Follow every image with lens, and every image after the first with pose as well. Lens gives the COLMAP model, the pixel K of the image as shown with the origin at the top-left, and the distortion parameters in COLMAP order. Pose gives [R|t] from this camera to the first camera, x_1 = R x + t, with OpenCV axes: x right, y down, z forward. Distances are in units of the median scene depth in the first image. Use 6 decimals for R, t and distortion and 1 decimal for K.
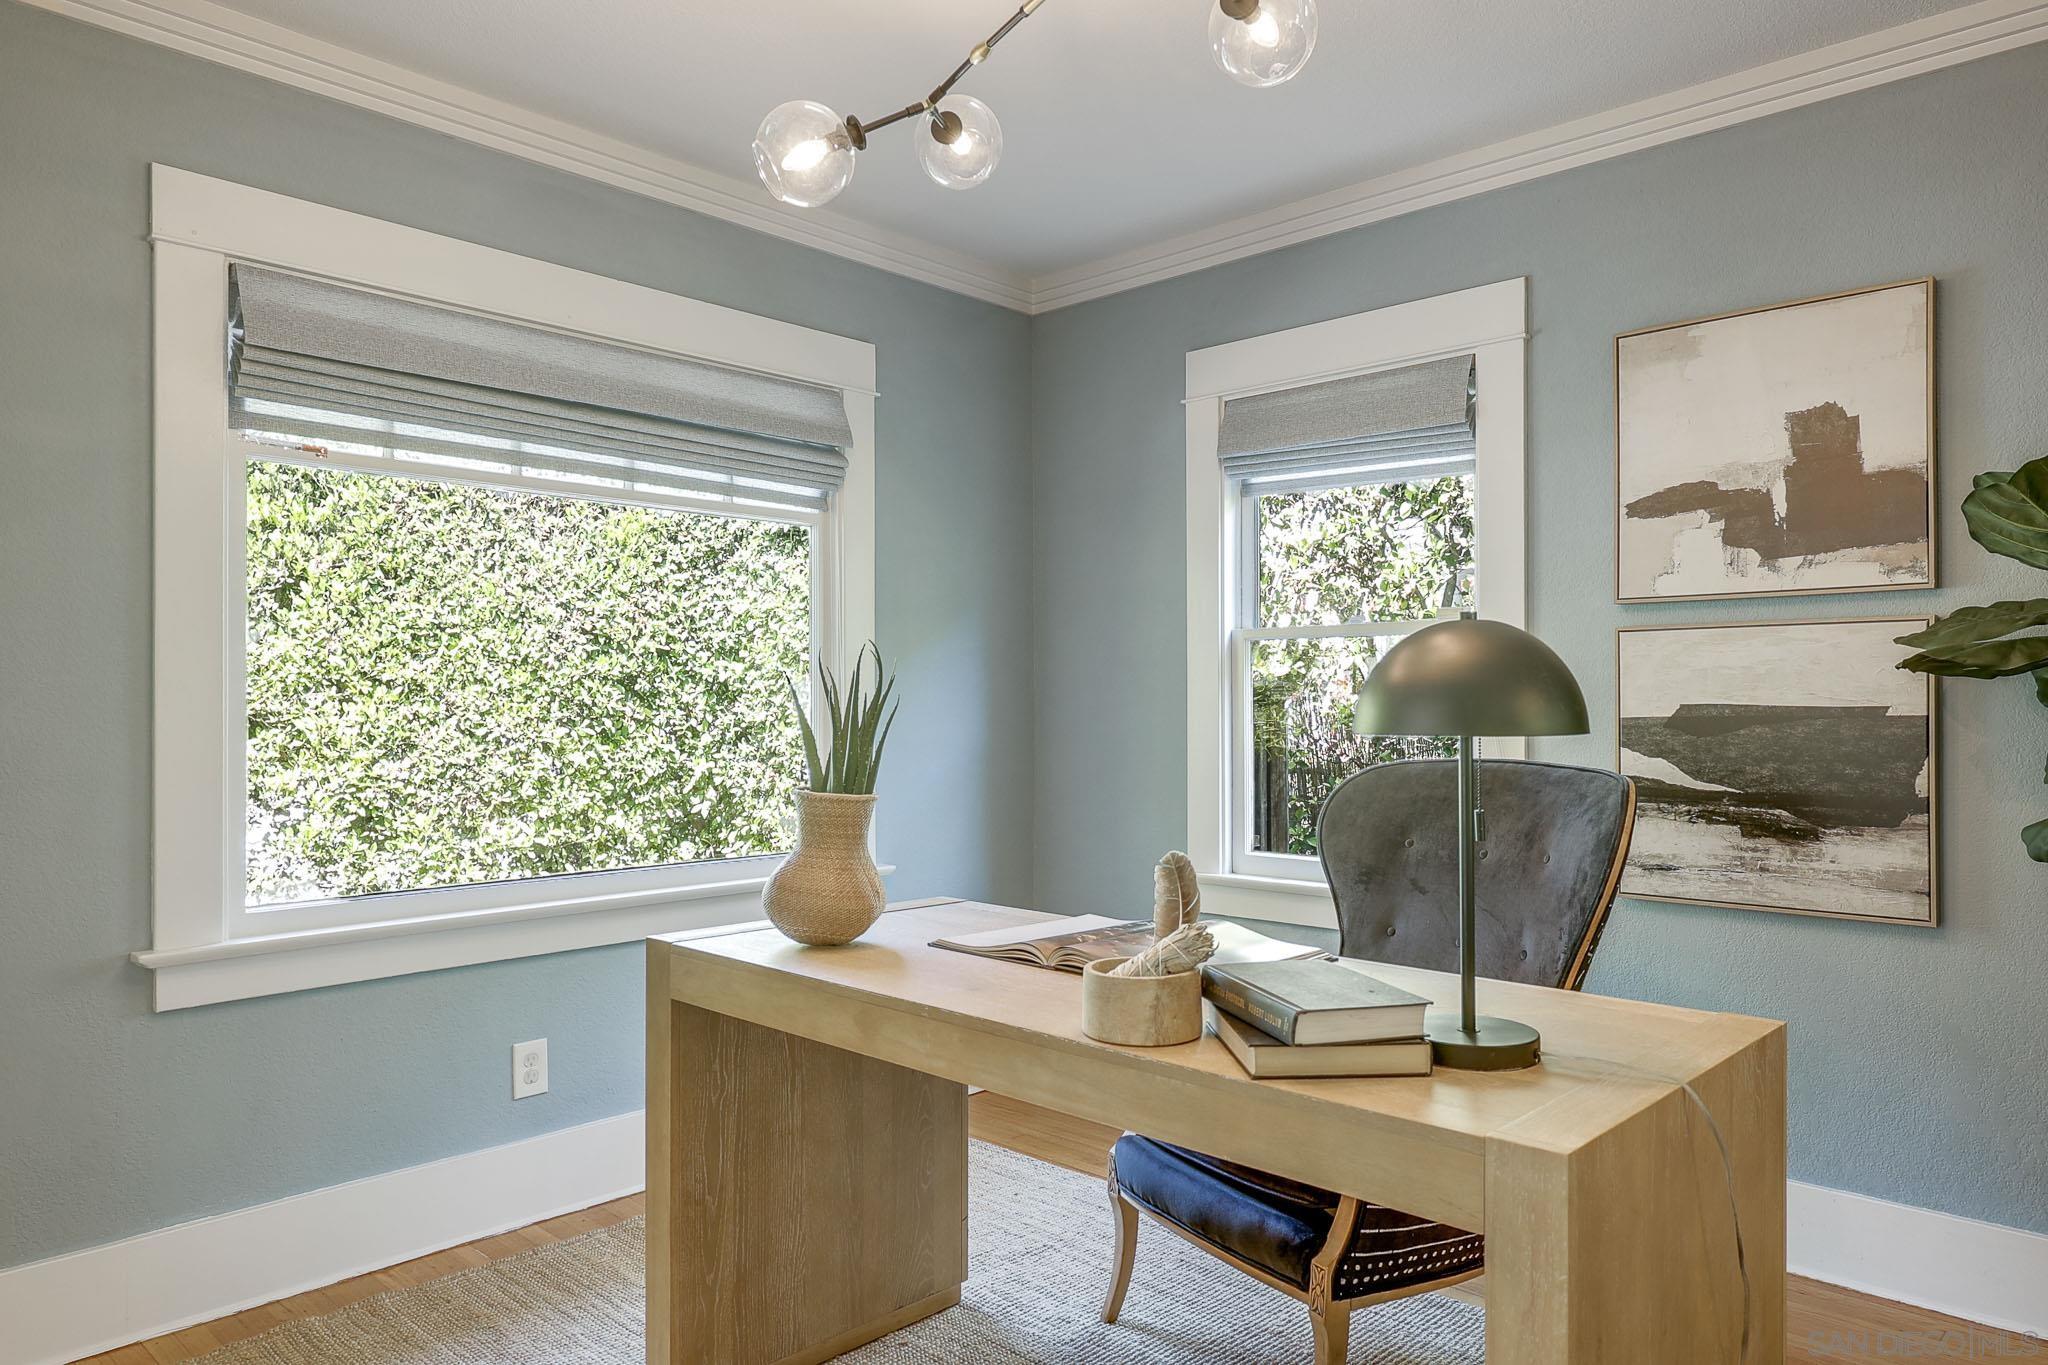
lens RADIAL K [[1330.3, 0, 1073.1], [0, 1330.3, 675.9], [0, 0, 1]] dist [0.000394, 0.002085]
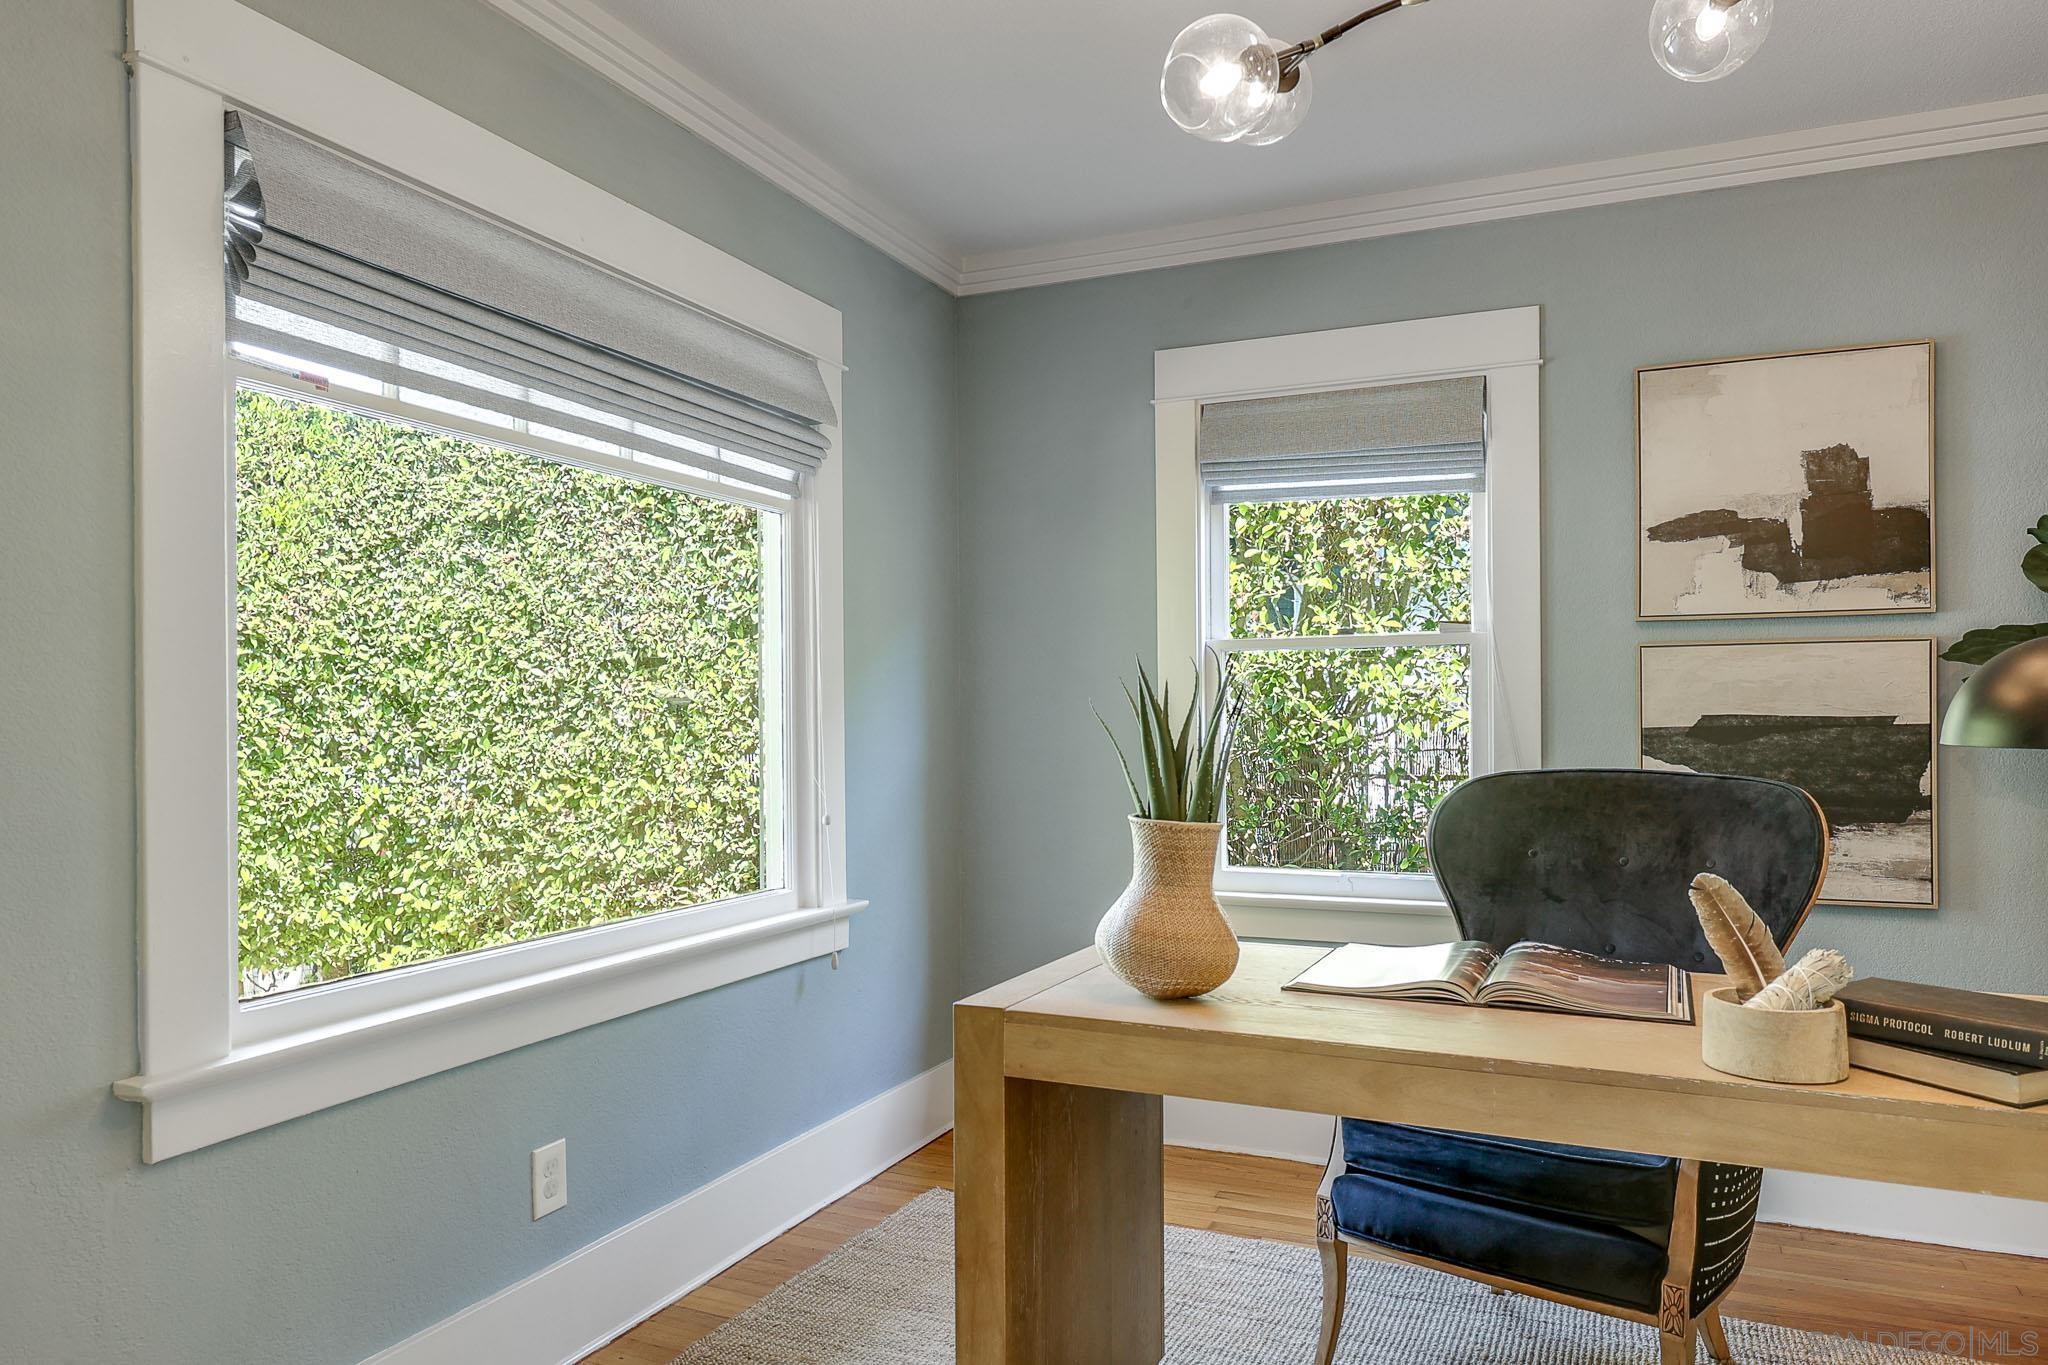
lens RADIAL K [[1330.3, 0, 1024.1], [0, 1330.3, 694.2], [0, 0, 1]] dist [0.000394, 0.002085]
pose [[0.944053, 0.000771, 0.329791, -0.403783], [-0.002409, 0.999987, 0.004559, 0.000884], [-0.329784, -0.005098, 0.944043, 0.155008]]
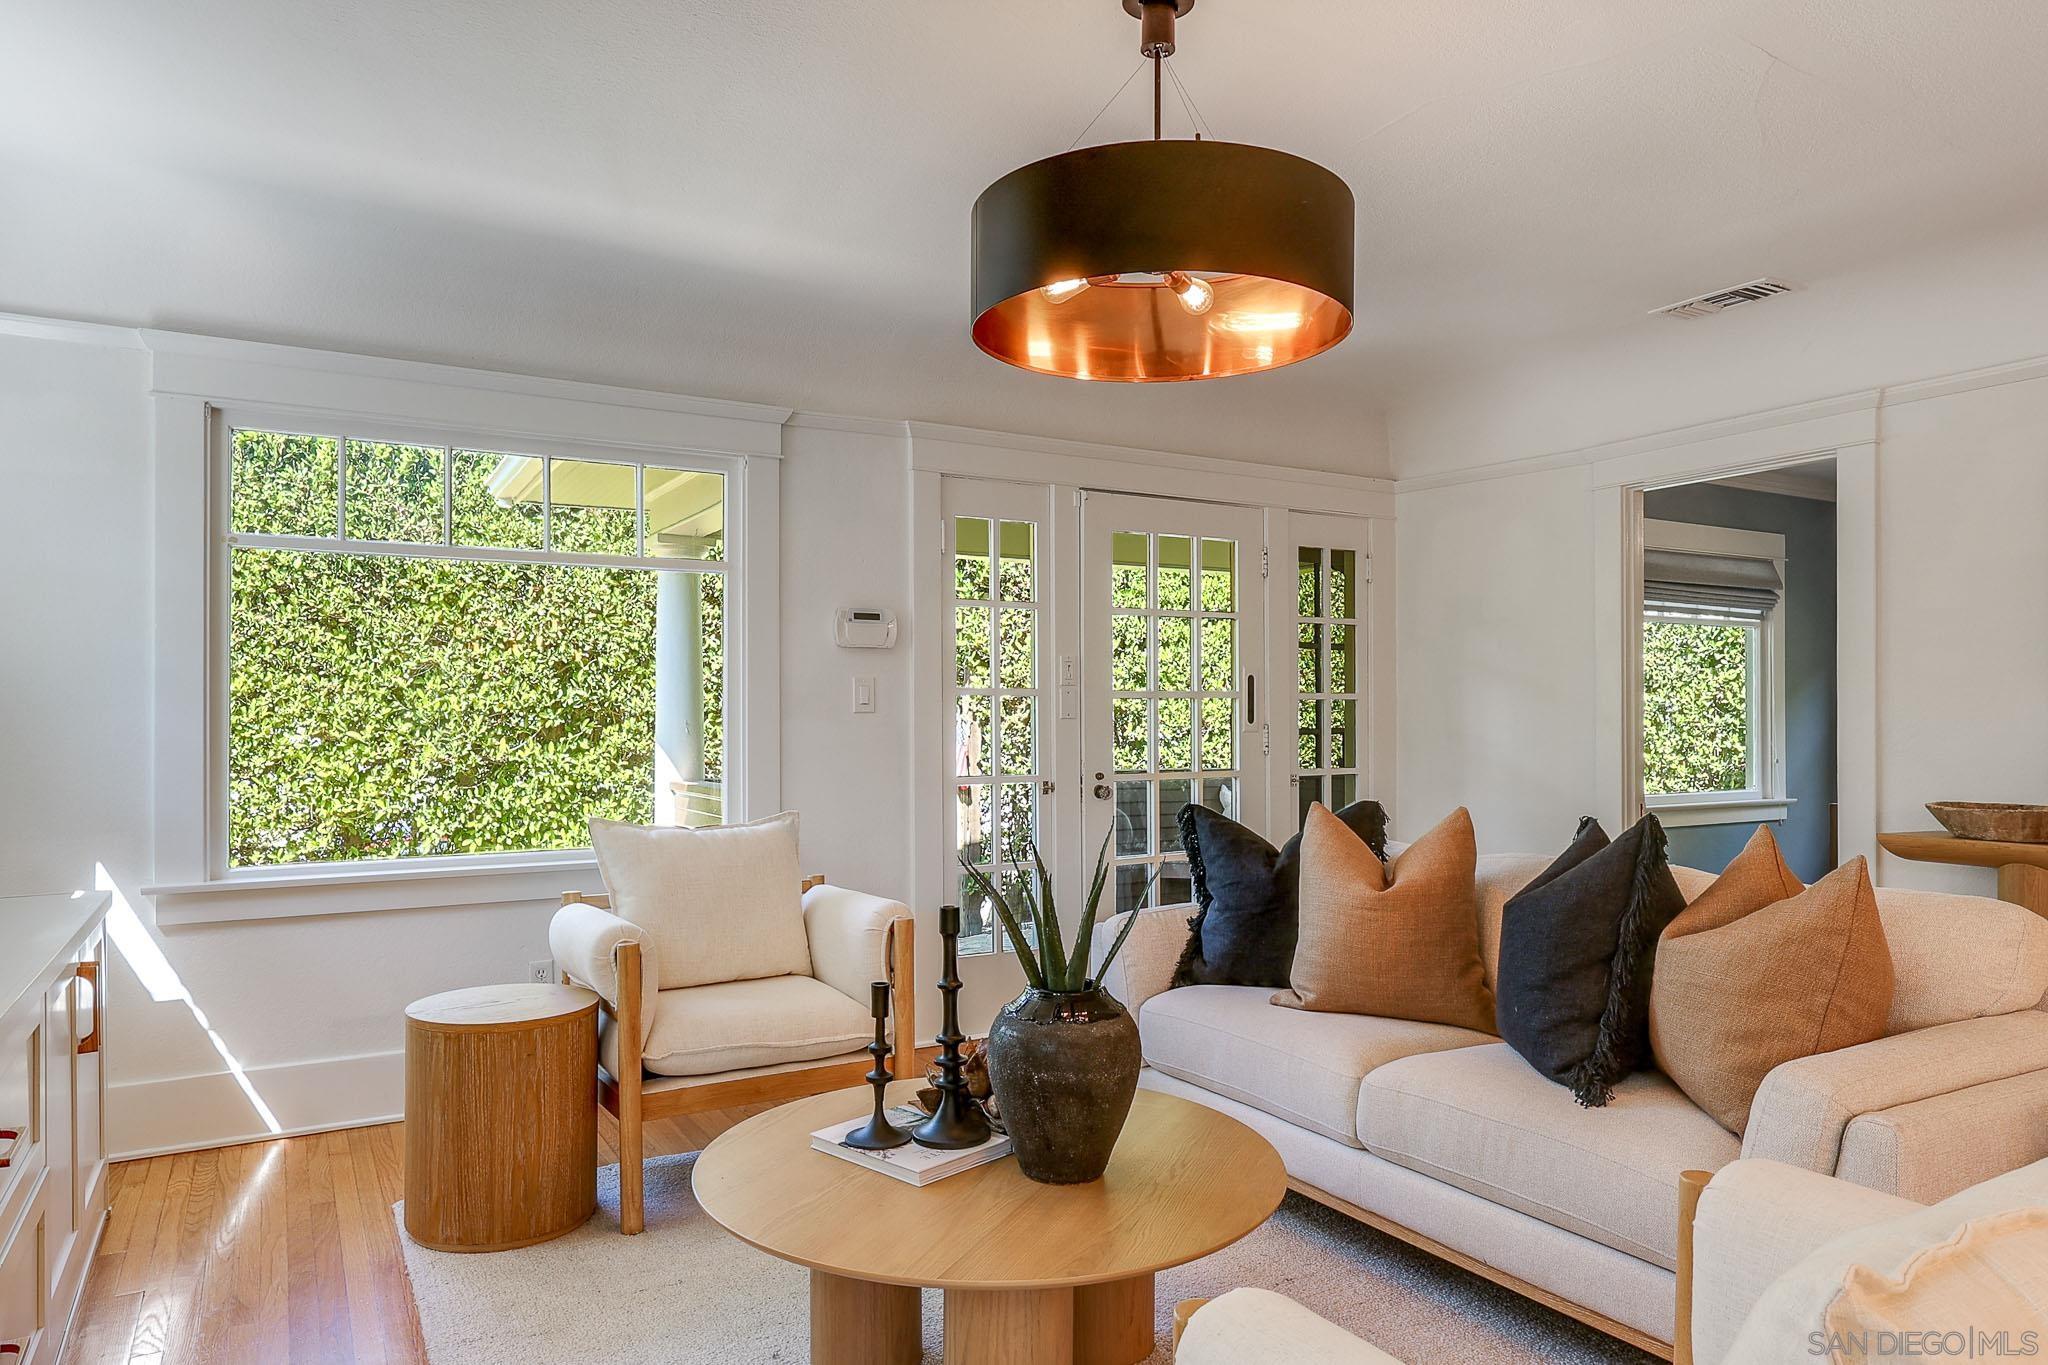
lens RADIAL K [[1330.3, 0, 1026.9], [0, 1330.3, 686.4], [0, 0, 1]] dist [0.000394, 0.002085]
pose [[0.956114, 0.003495, -0.292973, -0.803514], [-0.003049, 0.999993, 0.001977, -0.027552], [0.292978, -0.000997, 0.956119, -1.532279]]
